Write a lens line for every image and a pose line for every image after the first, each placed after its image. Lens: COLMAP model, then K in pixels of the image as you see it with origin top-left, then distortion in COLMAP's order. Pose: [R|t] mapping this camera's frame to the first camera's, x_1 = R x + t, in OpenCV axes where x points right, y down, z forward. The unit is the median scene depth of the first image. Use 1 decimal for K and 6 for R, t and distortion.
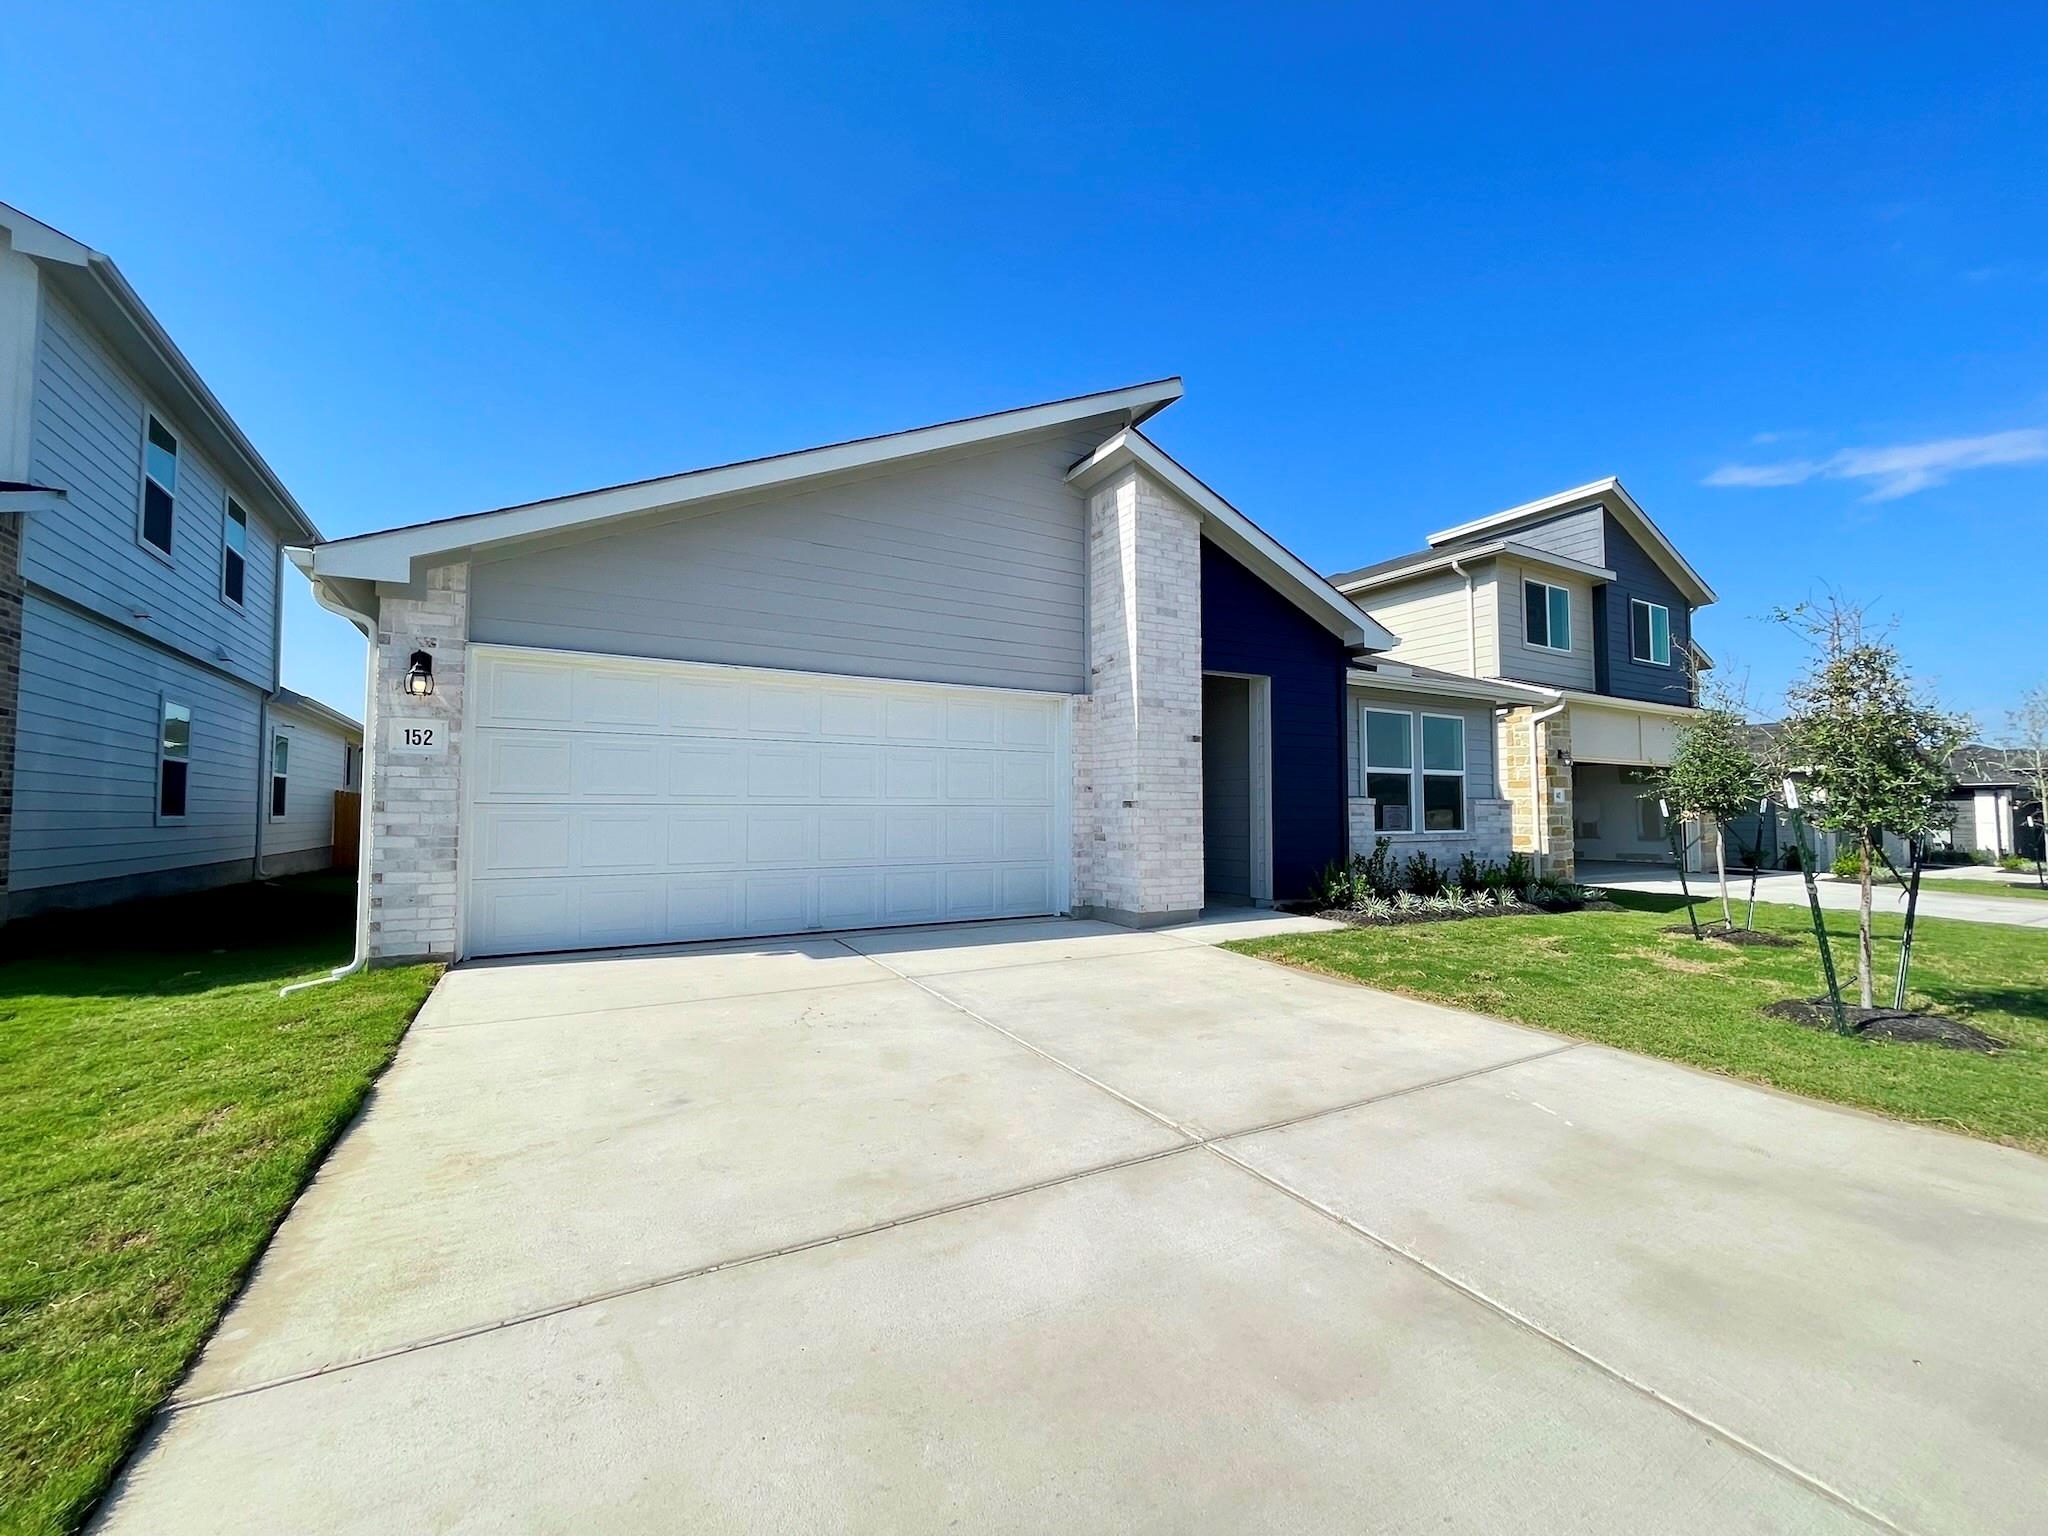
lens RADIAL K [[840.4, 0, 1030.3], [0, 840.4, 781.0], [0, 0, 1]] dist [0.000301, 0.000247]
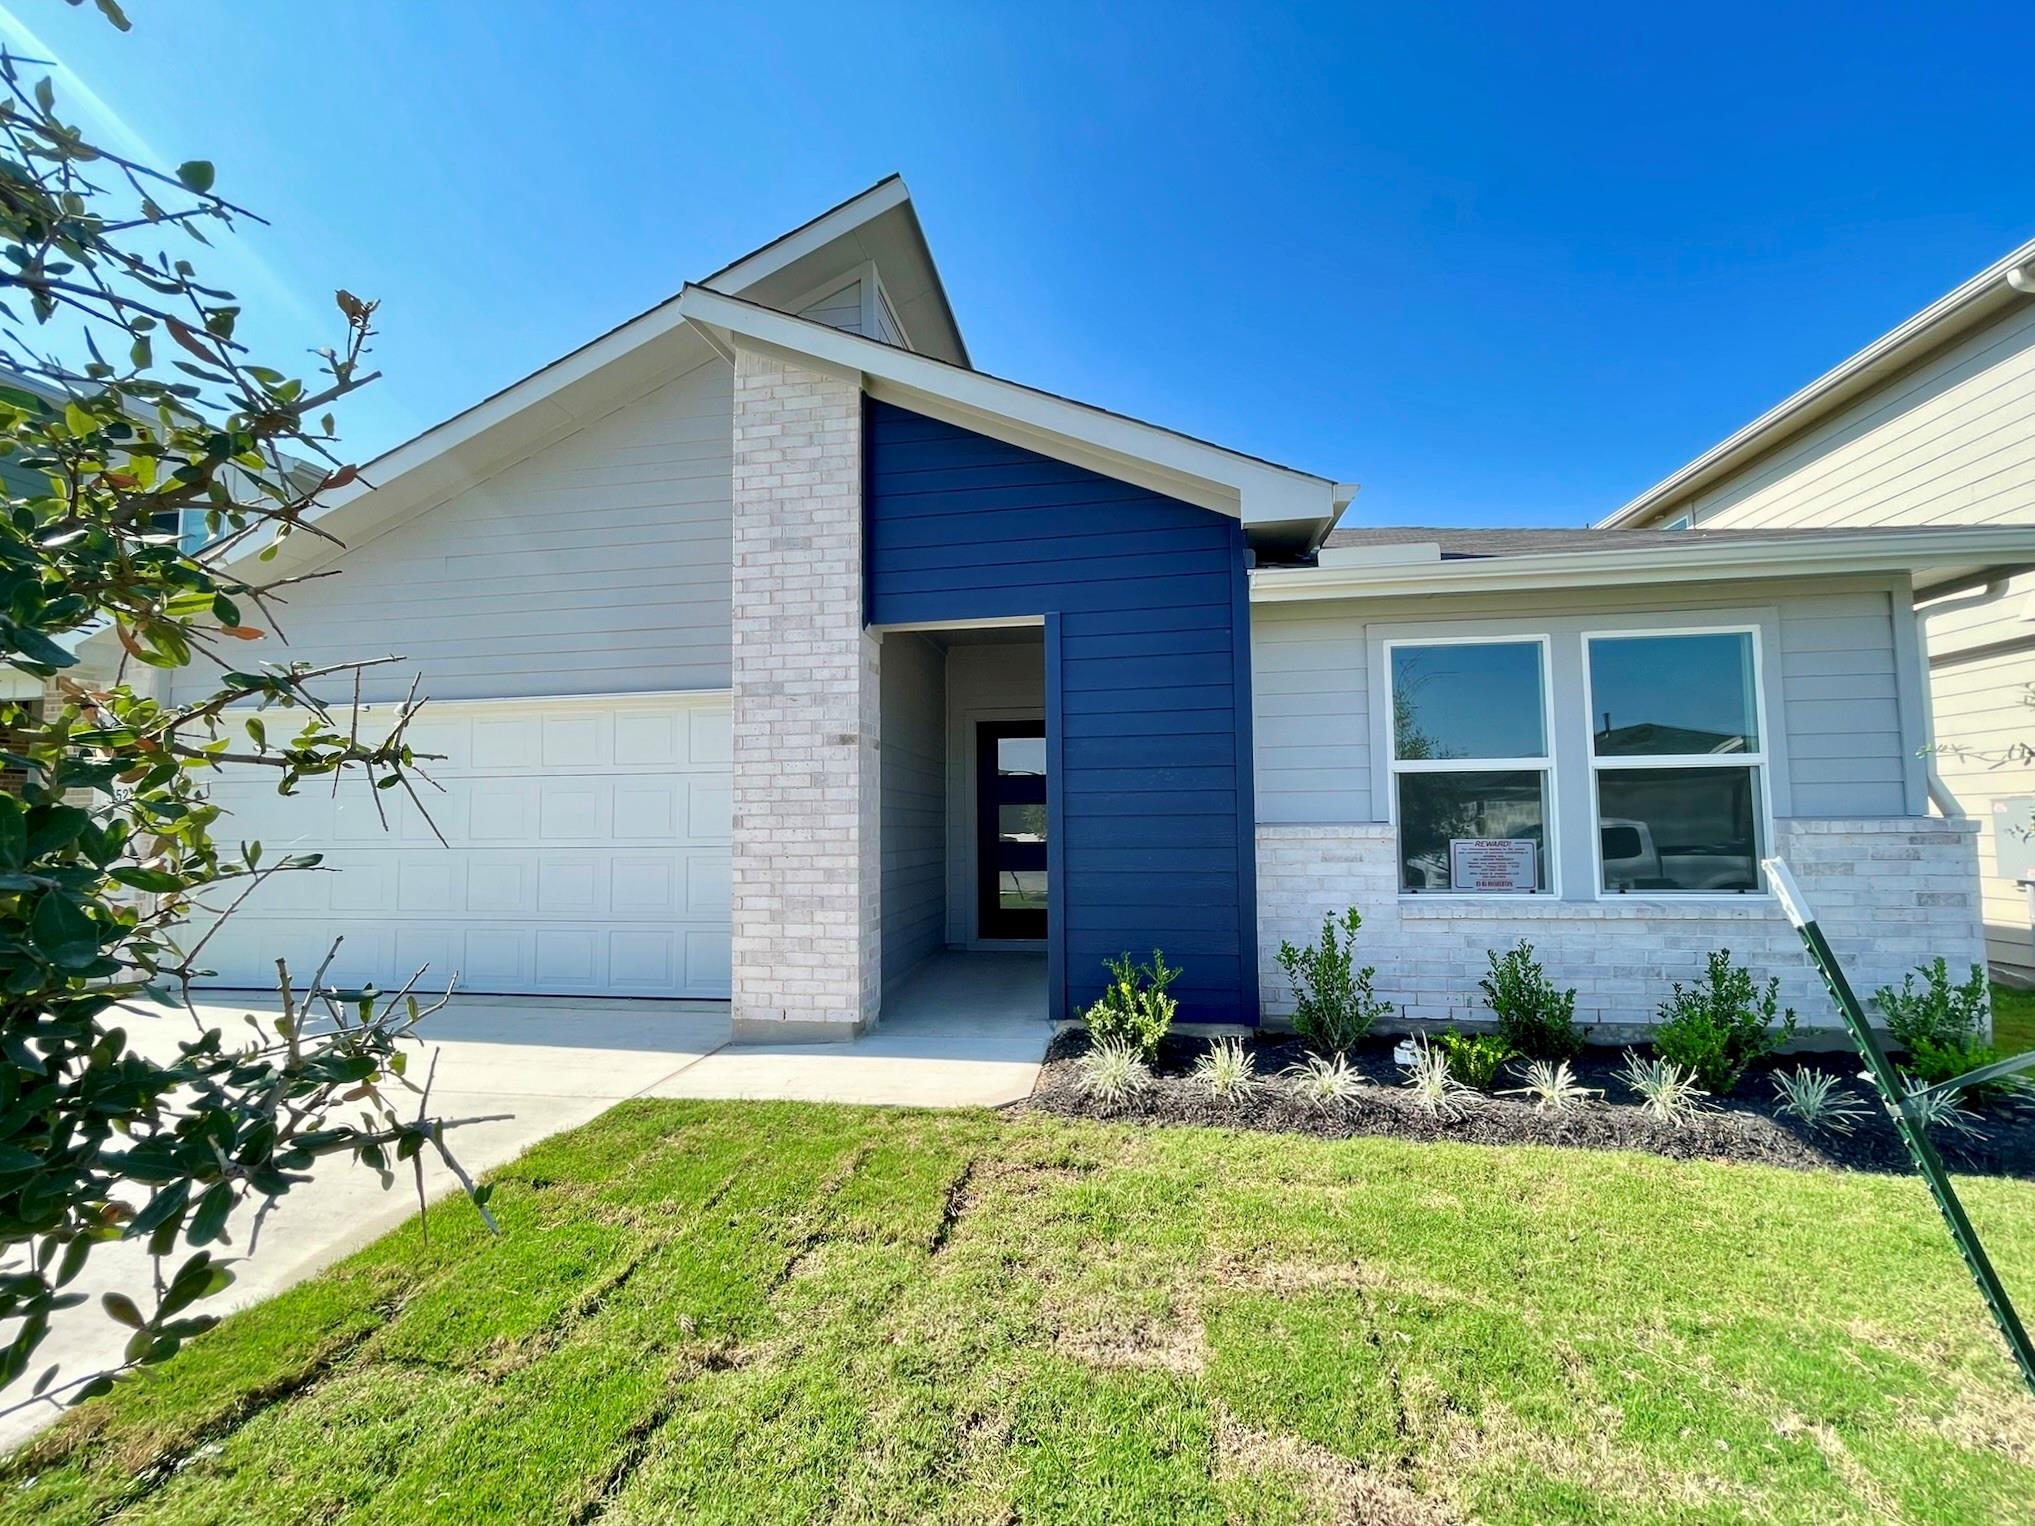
lens RADIAL K [[841.8, 0, 1002.4], [0, 841.8, 773.6], [0, 0, 1]] dist [-0.003572, 0.000562]
pose [[0.772339, -0.046491, -0.633506, 0.675511], [0.035021, 0.998918, -0.030612, -0.002911], [0.634244, 0.001457, 0.773132, 0.607457]]
